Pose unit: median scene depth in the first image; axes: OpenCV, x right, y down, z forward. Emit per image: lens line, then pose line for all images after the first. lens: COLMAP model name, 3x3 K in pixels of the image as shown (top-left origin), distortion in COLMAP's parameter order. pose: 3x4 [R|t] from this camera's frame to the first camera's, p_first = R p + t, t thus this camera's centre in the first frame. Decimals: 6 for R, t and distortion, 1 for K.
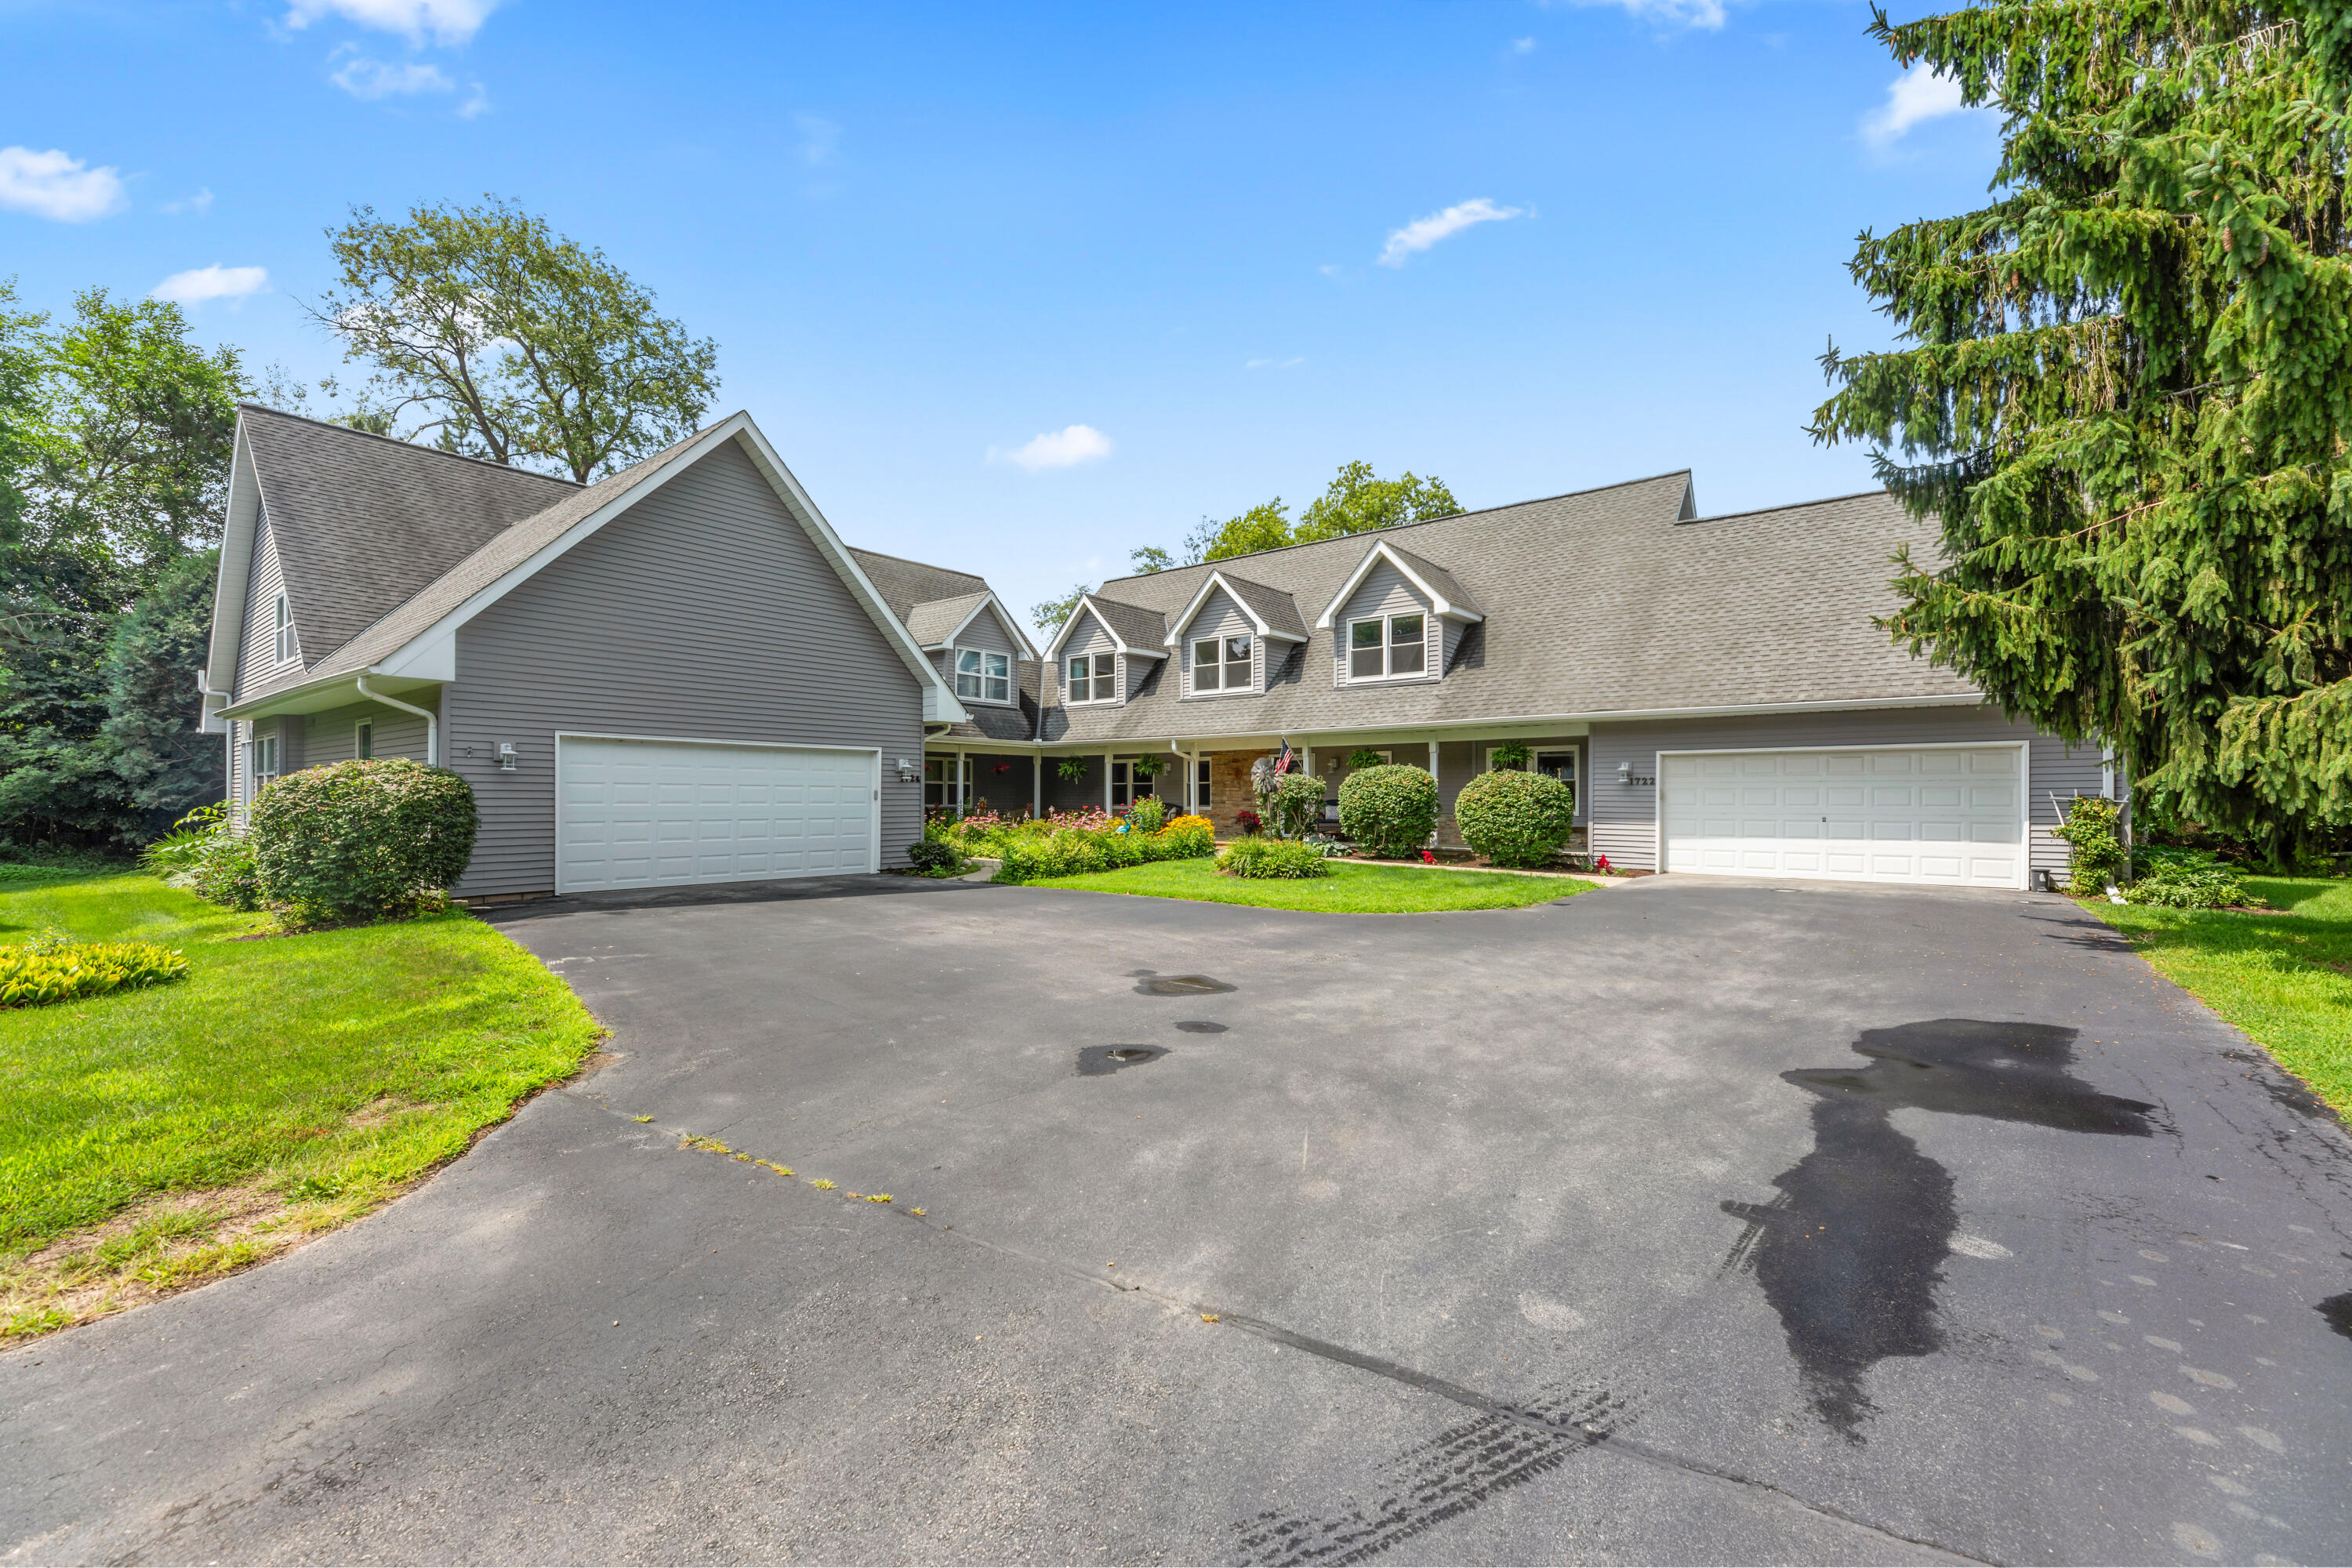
lens RADIAL K [[956.7, 0, 1174.0], [0, 956.7, 791.5], [0, 0, 1]] dist [-0.002028, -0.000520]
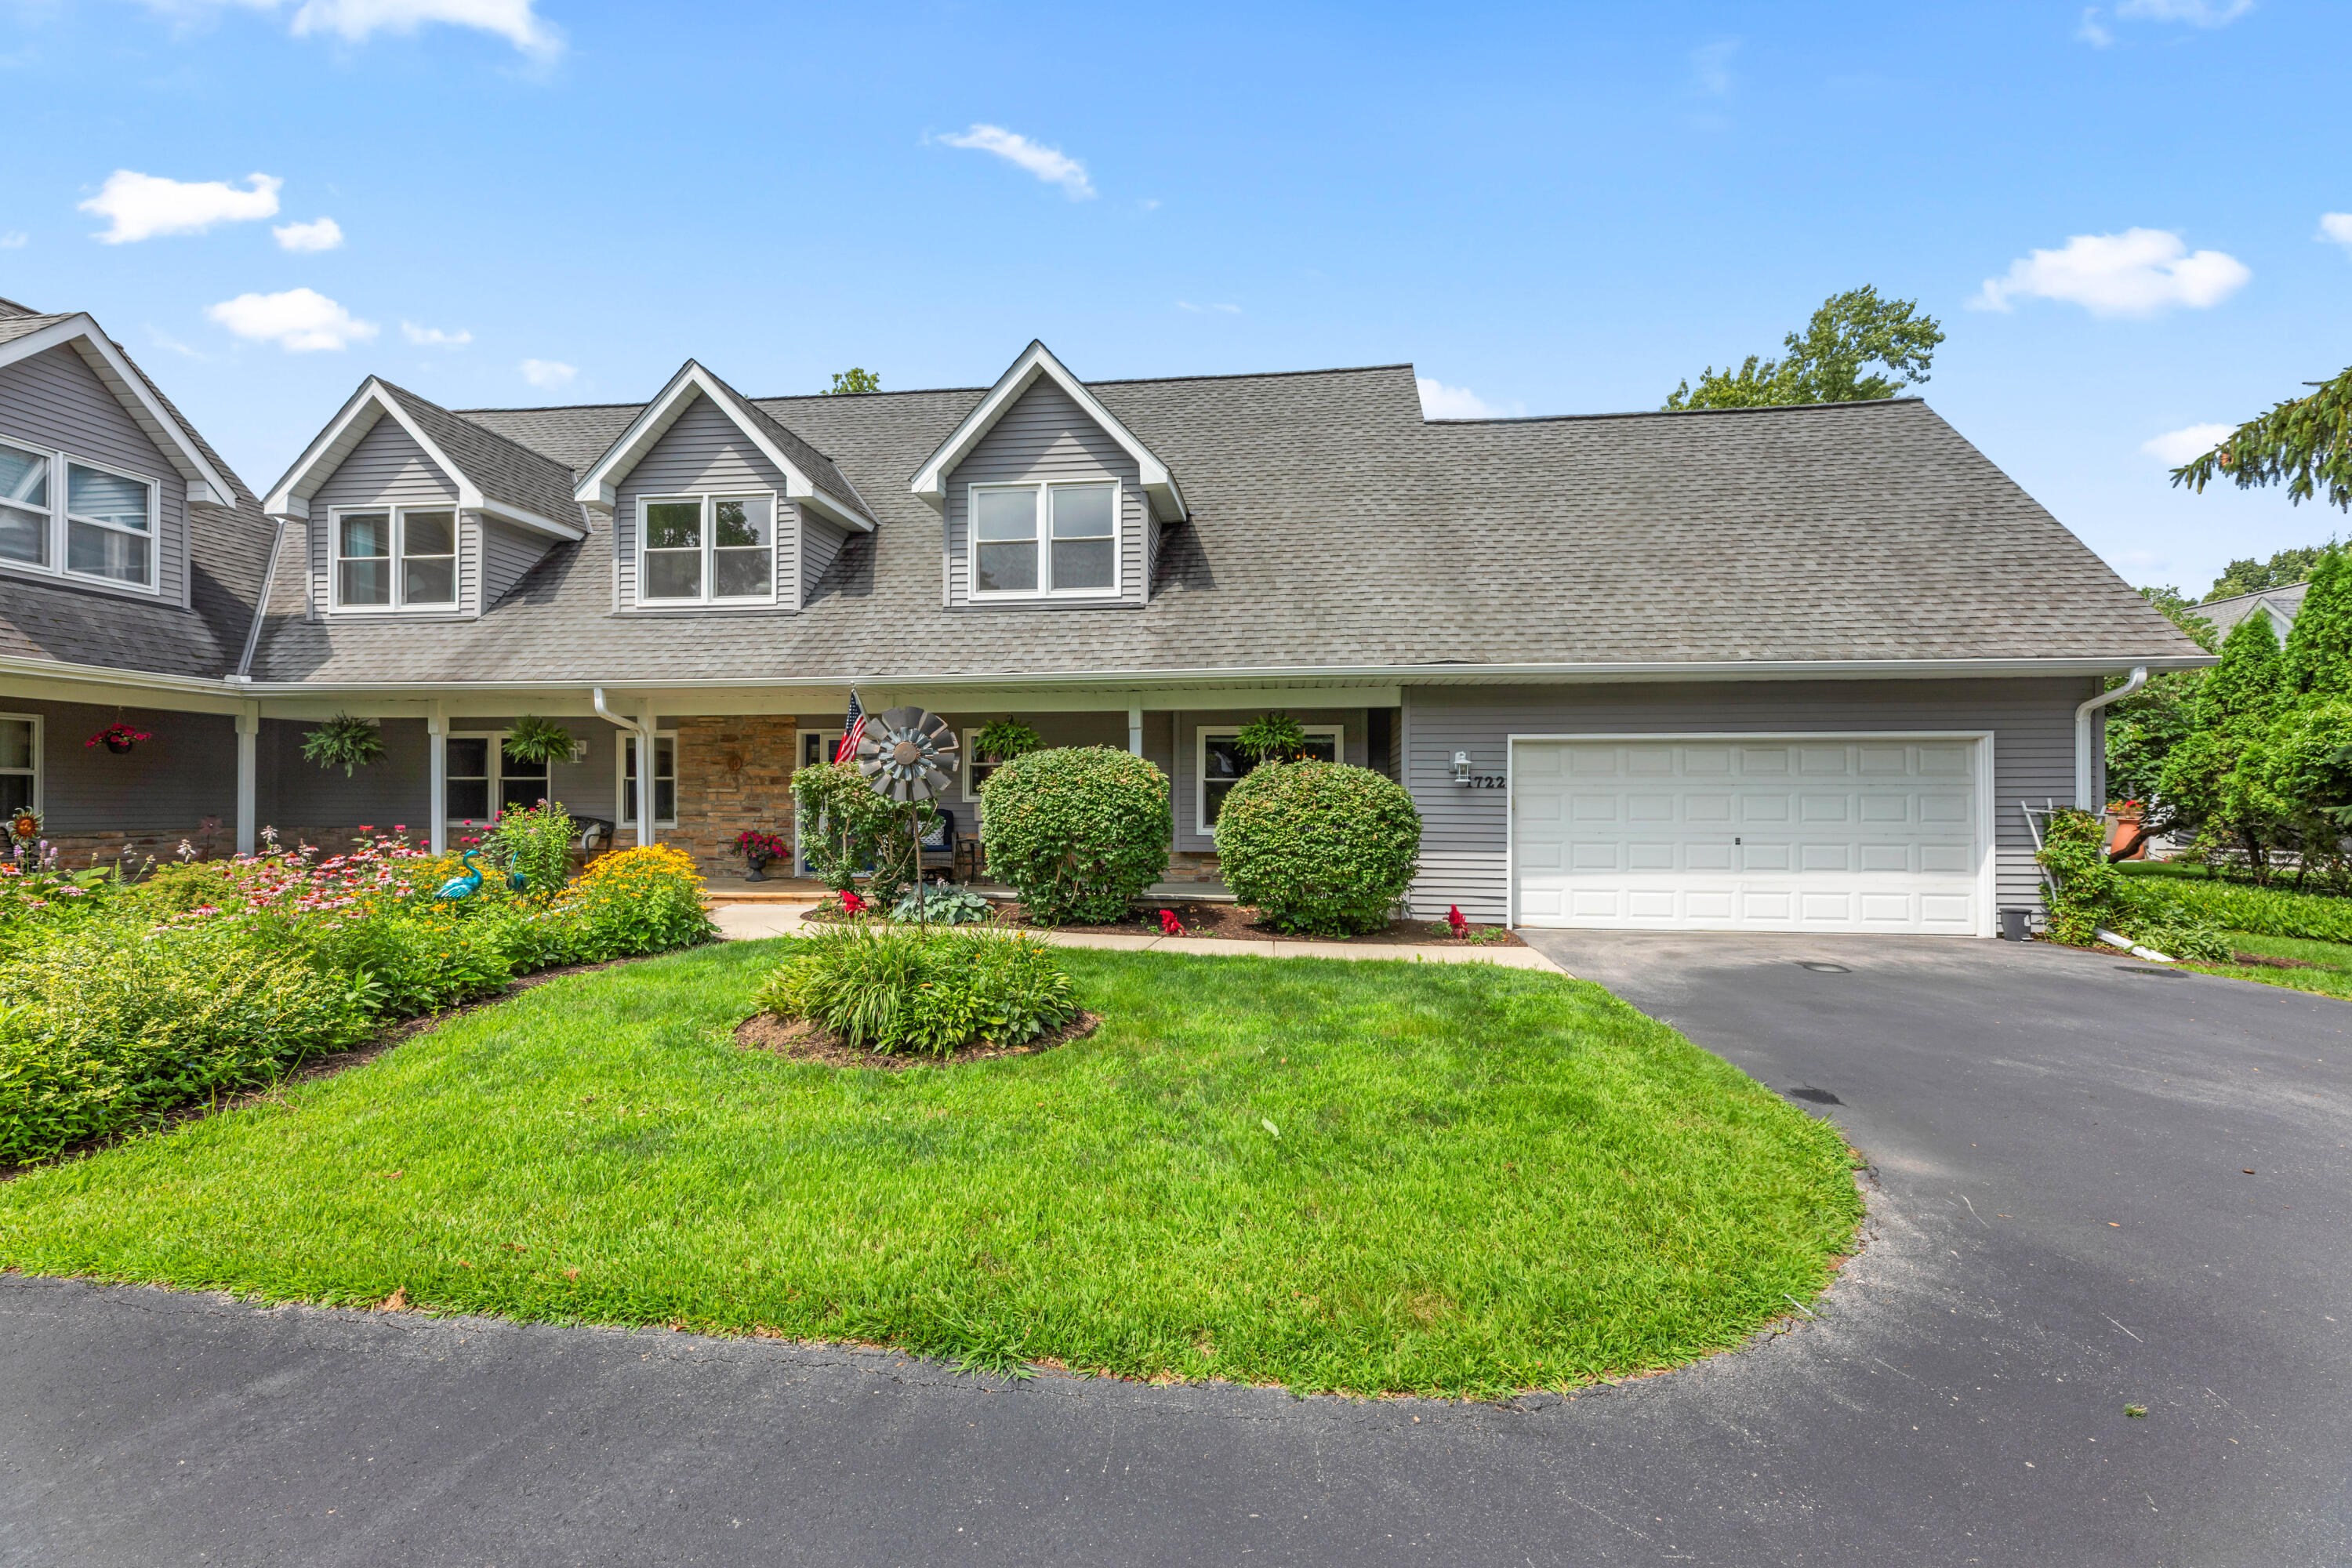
lens RADIAL K [[956.7, 0, 1179.8], [0, 956.7, 798.1], [0, 0, 1]] dist [-0.002028, -0.000520]
pose [[0.845588, 0.001625, 0.533833, -0.009343], [-0.004152, 0.999985, 0.003533, -0.001194], [-0.533820, -0.005204, 0.845582, 0.418123]]
